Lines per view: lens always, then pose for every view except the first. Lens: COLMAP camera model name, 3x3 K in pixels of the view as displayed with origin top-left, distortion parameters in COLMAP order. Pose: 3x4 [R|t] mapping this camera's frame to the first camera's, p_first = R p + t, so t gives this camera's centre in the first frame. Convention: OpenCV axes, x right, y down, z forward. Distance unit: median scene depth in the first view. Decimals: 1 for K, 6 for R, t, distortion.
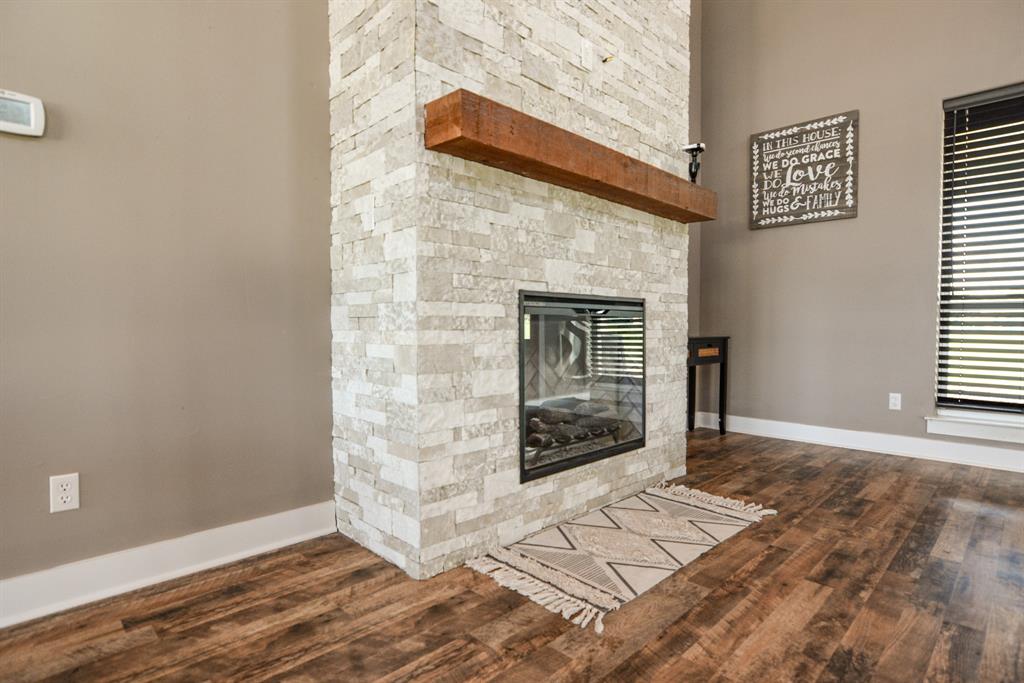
lens RADIAL K [[527.6, 0, 513.4], [0, 527.6, 346.5], [0, 0, 1]] dist [-0.030738, 0.010127]
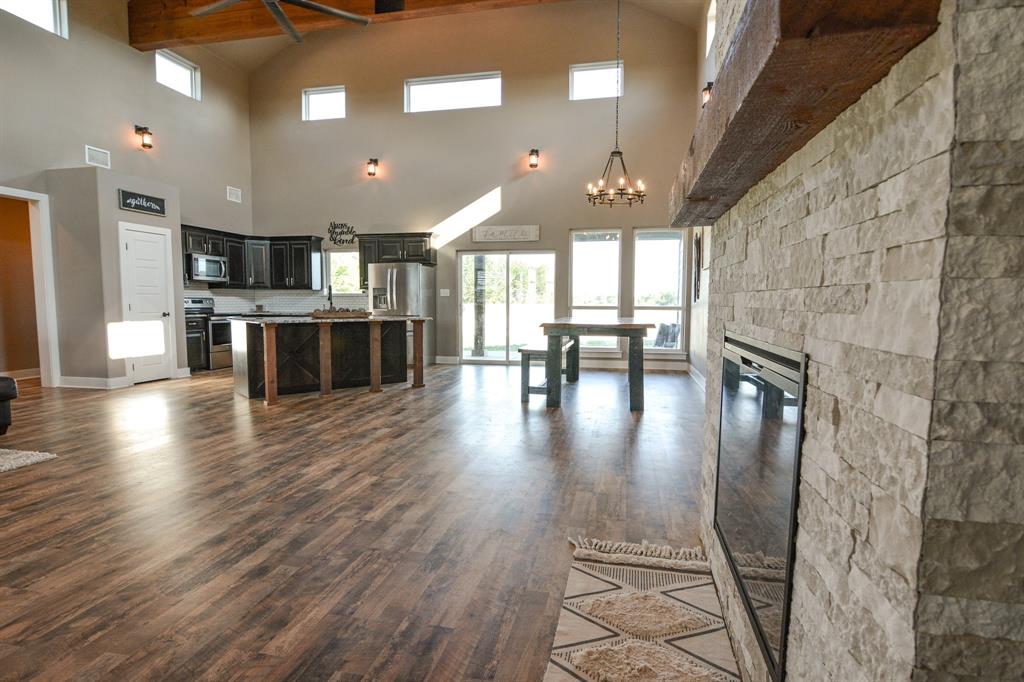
lens RADIAL K [[523.7, 0, 516.6], [0, 523.7, 345.2], [0, 0, 1]] dist [-0.030325, 0.010791]
pose [[-0.831040, 0.043962, -0.554473, 0.831516], [-0.025634, 0.992785, 0.117134, -0.177610], [0.555622, 0.111557, -0.823917, 1.538870]]
